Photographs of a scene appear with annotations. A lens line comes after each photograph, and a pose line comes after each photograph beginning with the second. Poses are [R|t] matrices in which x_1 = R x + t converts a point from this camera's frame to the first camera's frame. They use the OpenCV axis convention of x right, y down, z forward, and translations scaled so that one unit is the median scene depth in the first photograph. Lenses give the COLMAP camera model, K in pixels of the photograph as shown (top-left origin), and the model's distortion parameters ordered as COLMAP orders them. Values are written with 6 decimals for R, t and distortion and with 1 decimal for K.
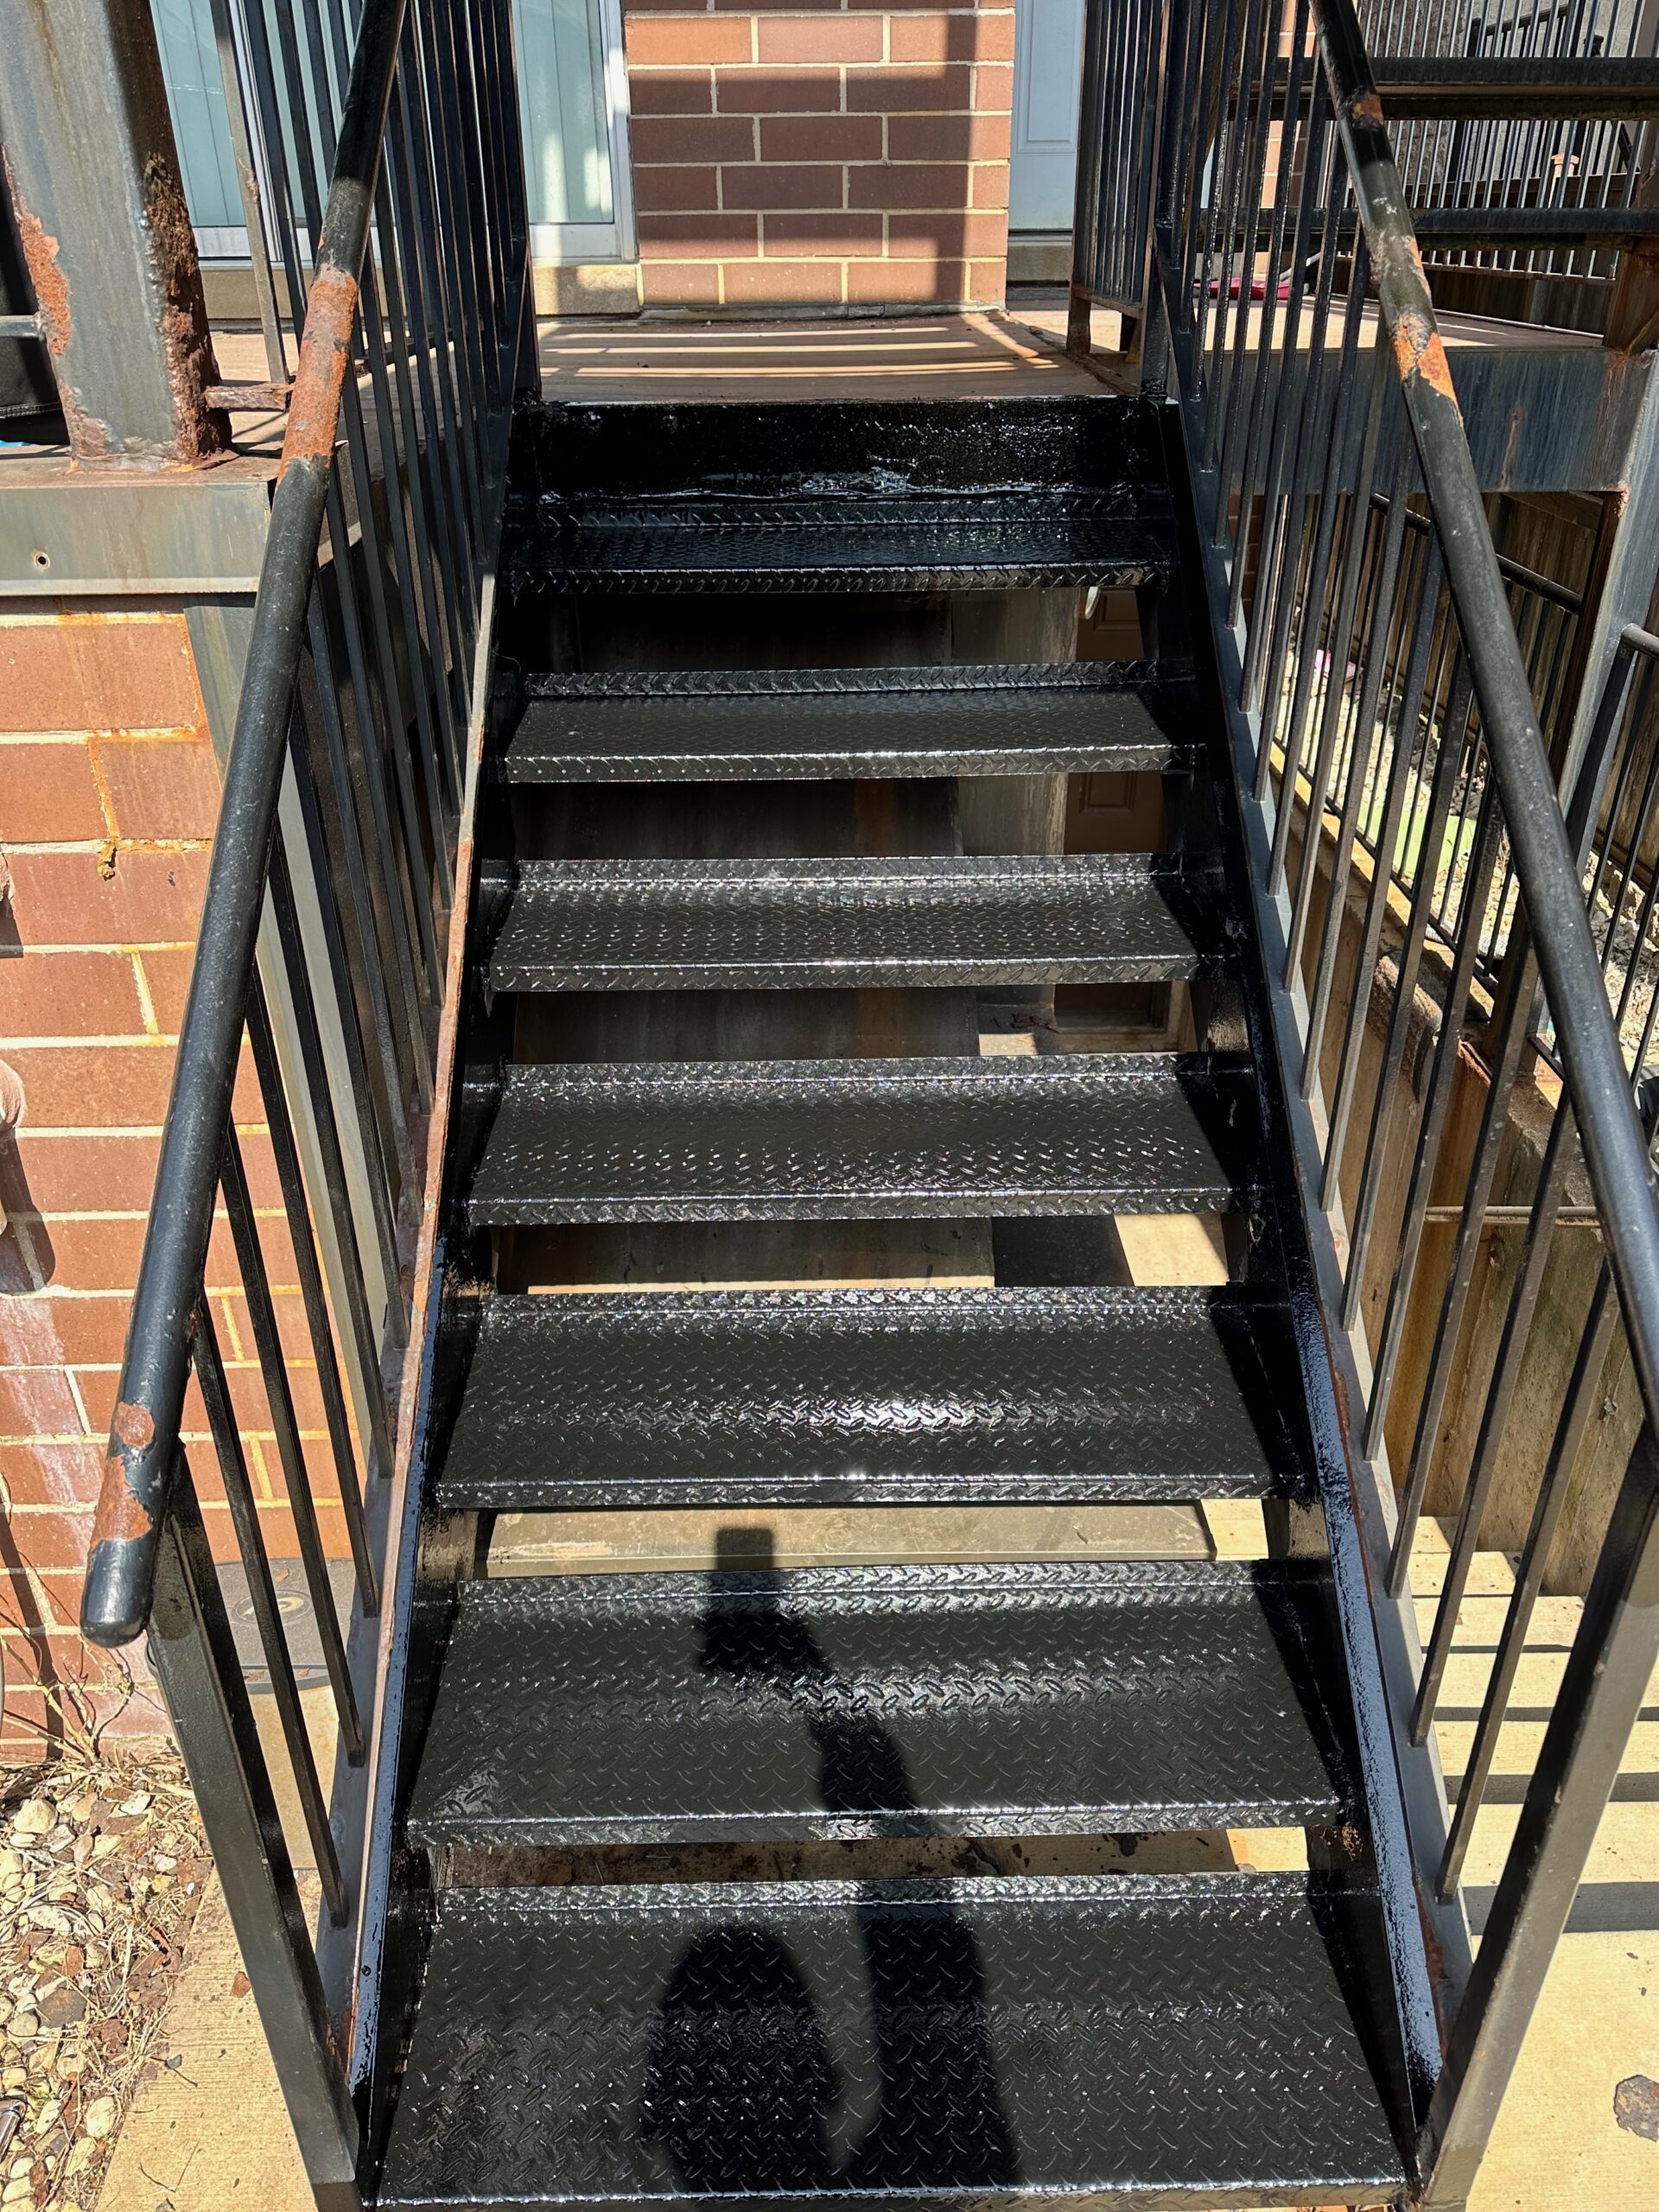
lens RADIAL K [[1557.4, 0, 836.7], [0, 1557.4, 1099.6], [0, 0, 1]] dist [0.007670, -0.007116]
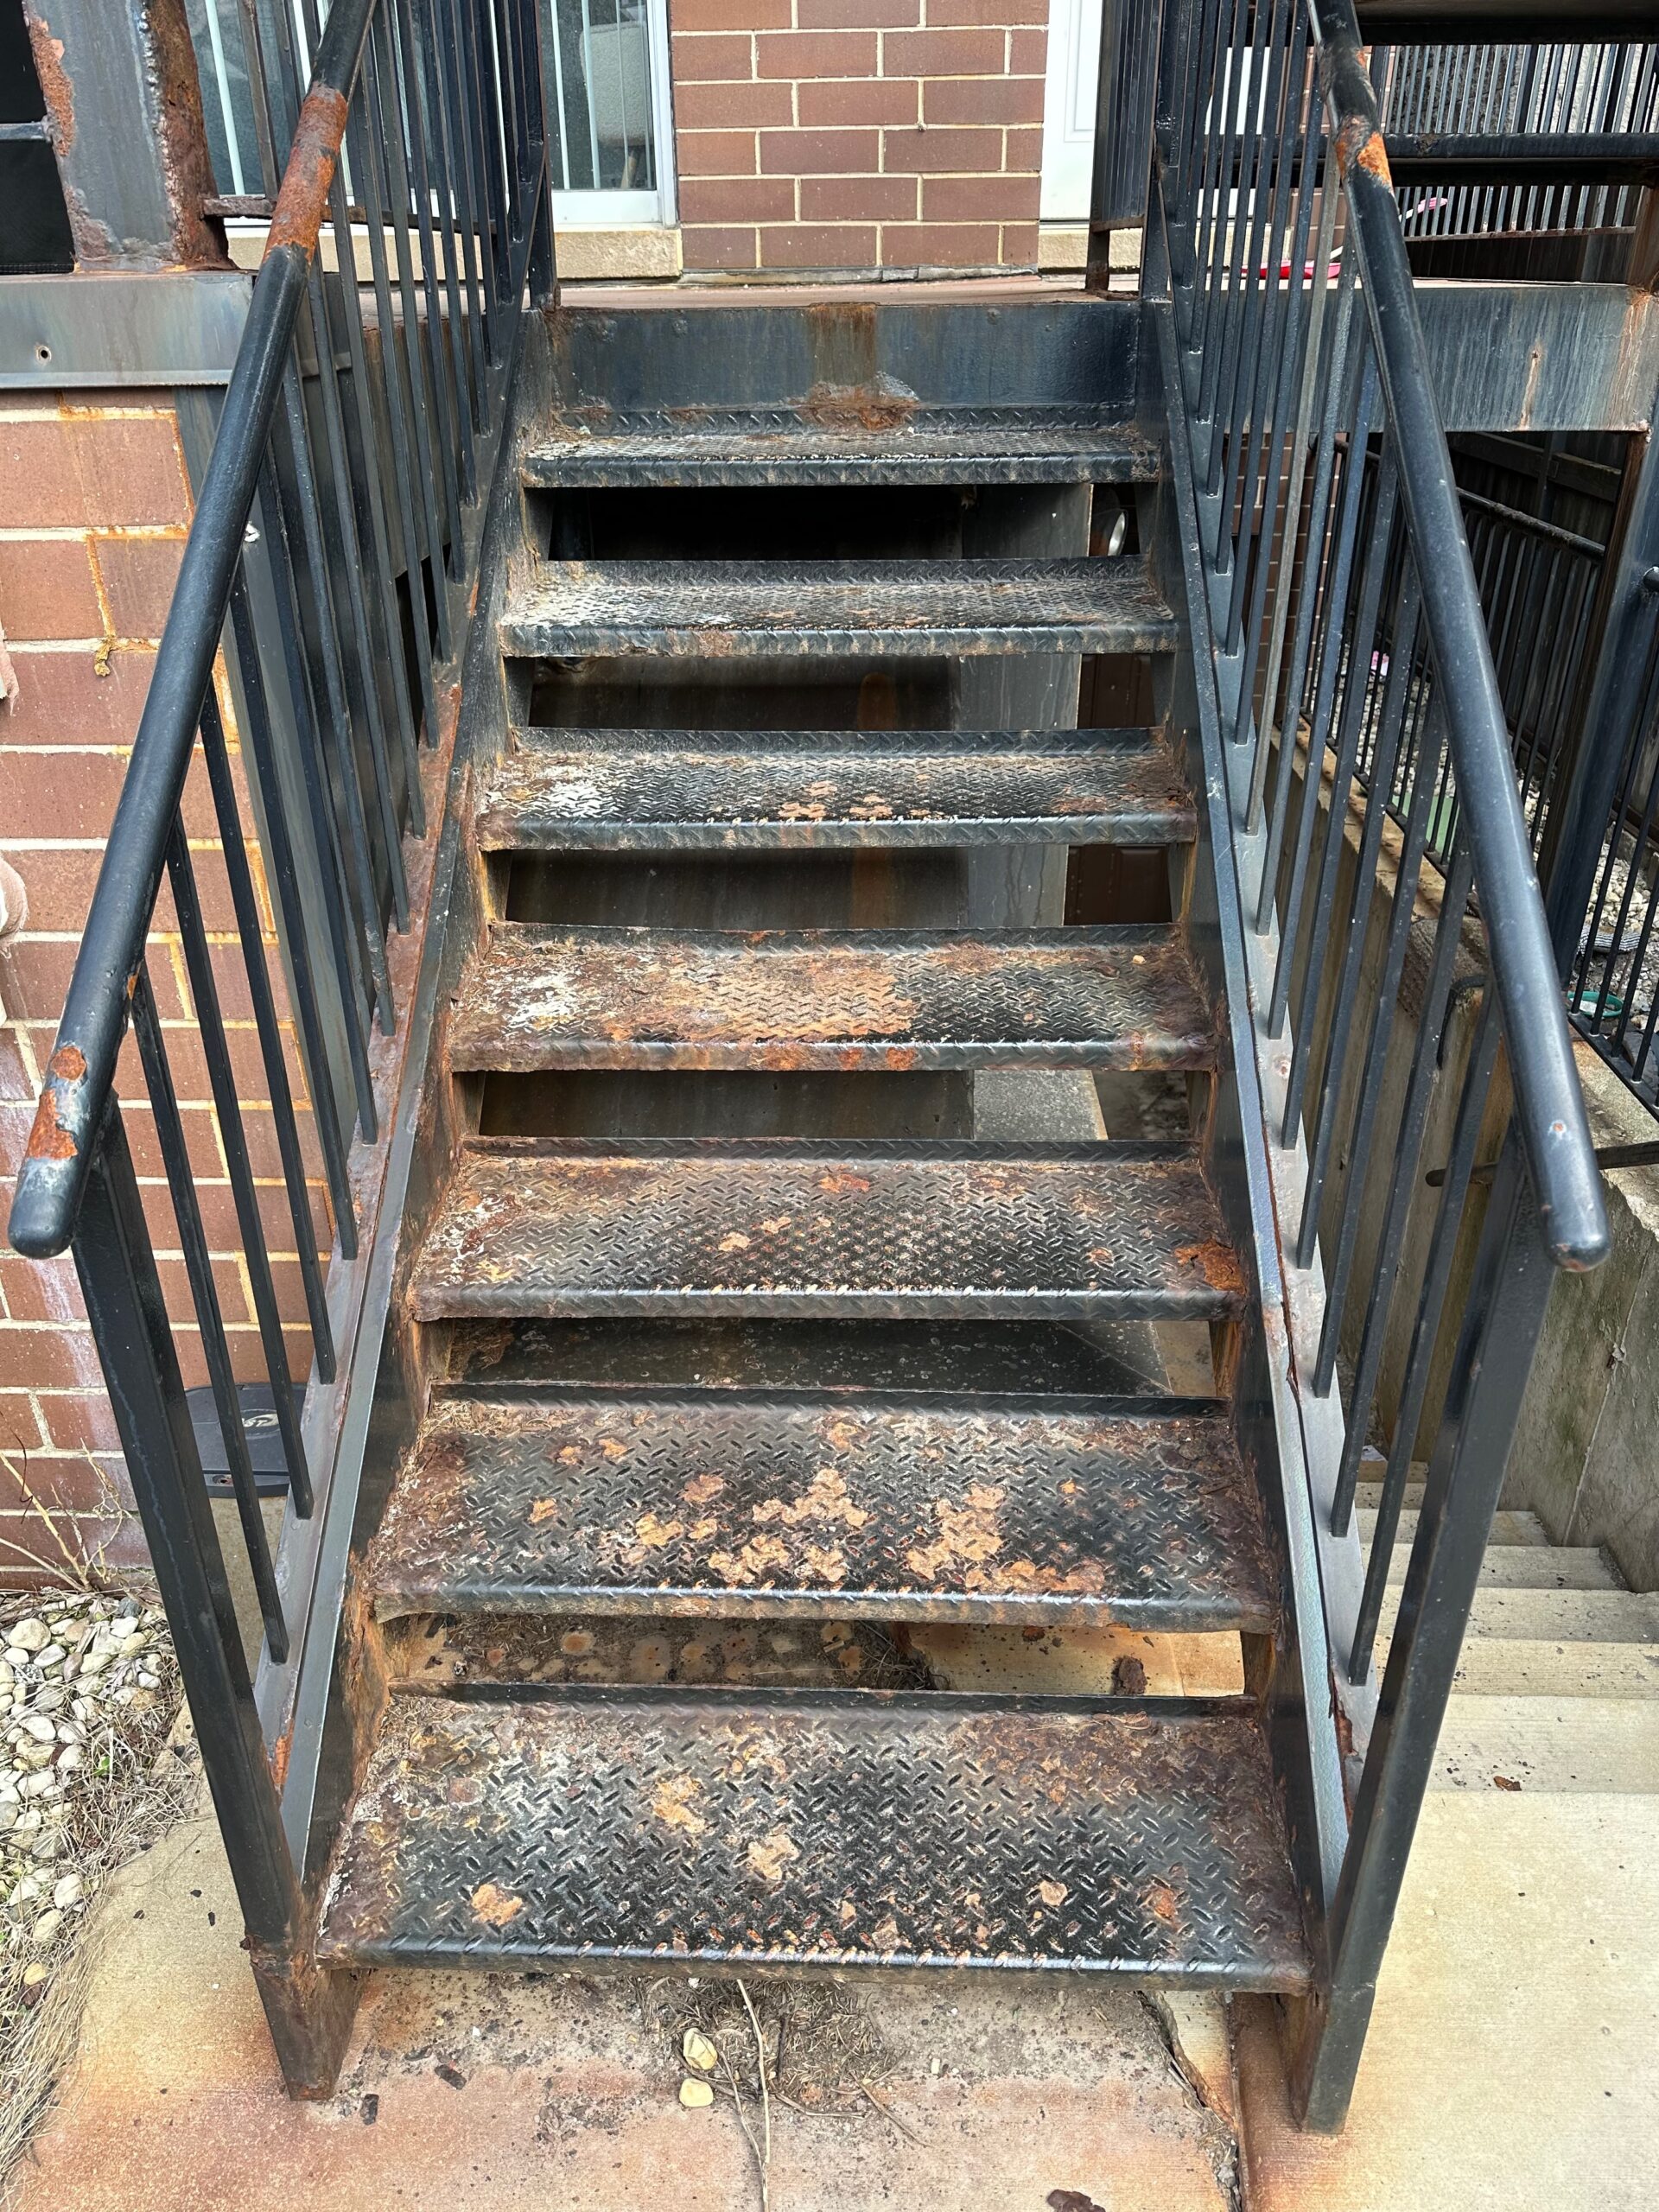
lens RADIAL K [[1557.4, 0, 820.1], [0, 1557.4, 1110.5], [0, 0, 1]] dist [0.007670, -0.007116]
pose [[0.998759, 0.023087, -0.044135, 0.068965], [-0.023698, 0.999630, -0.013368, 0.153061], [0.043810, 0.014398, 0.998936, -0.027655]]
